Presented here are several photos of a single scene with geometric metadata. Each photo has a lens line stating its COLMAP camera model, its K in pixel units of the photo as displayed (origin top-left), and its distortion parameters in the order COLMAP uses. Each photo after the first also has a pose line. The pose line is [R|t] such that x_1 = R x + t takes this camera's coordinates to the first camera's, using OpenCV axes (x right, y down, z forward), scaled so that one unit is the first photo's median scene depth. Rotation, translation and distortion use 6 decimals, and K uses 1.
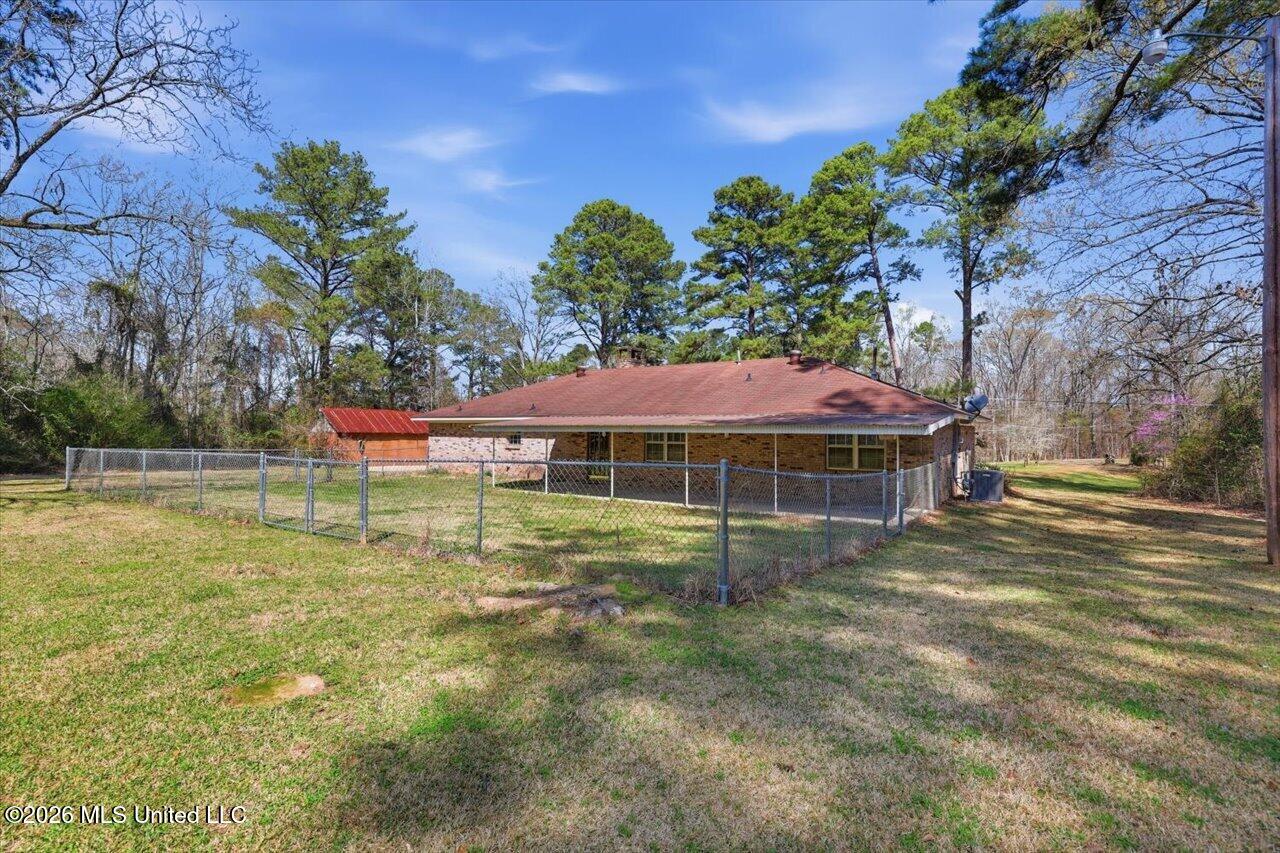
lens RADIAL K [[596.8, 0, 645.9], [0, 596.8, 417.9], [0, 0, 1]] dist [0.005173, 0.000783]
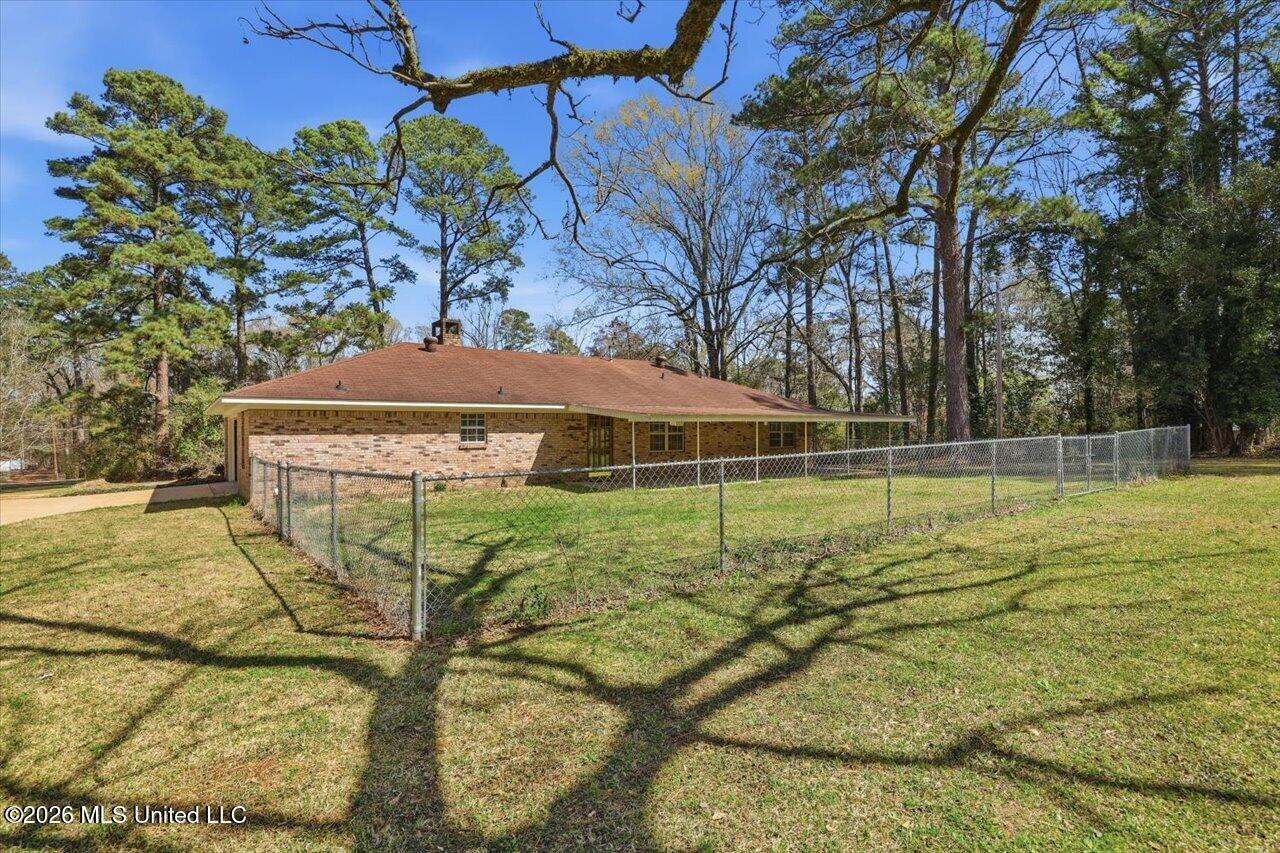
lens RADIAL K [[596.8, 0, 644.9], [0, 596.8, 431.9], [0, 0, 1]] dist [0.005173, 0.000783]
pose [[0.329622, -0.010381, 0.944056, -0.401799], [-0.007495, 0.999879, 0.013612, 0.010315], [-0.944083, -0.011563, 0.329504, 0.280711]]
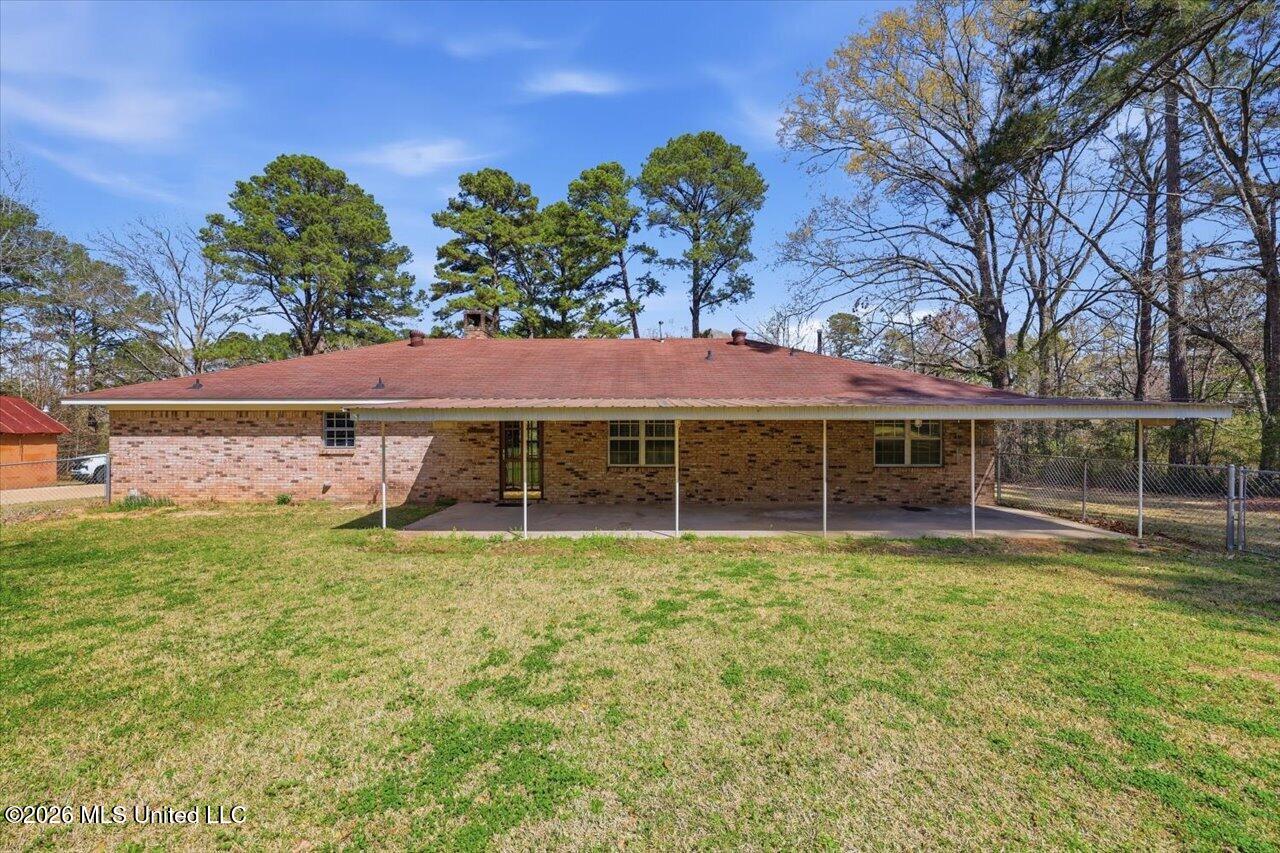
lens RADIAL K [[514.4, 0, 636.0], [0, 514.4, 429.3], [0, 0, 1]] dist [0.004075, 0.000523]
pose [[0.839057, -0.005485, 0.544015, -0.122640], [-0.004277, 0.999852, 0.016678, 0.008600], [-0.544026, -0.016321, 0.838909, 0.204848]]
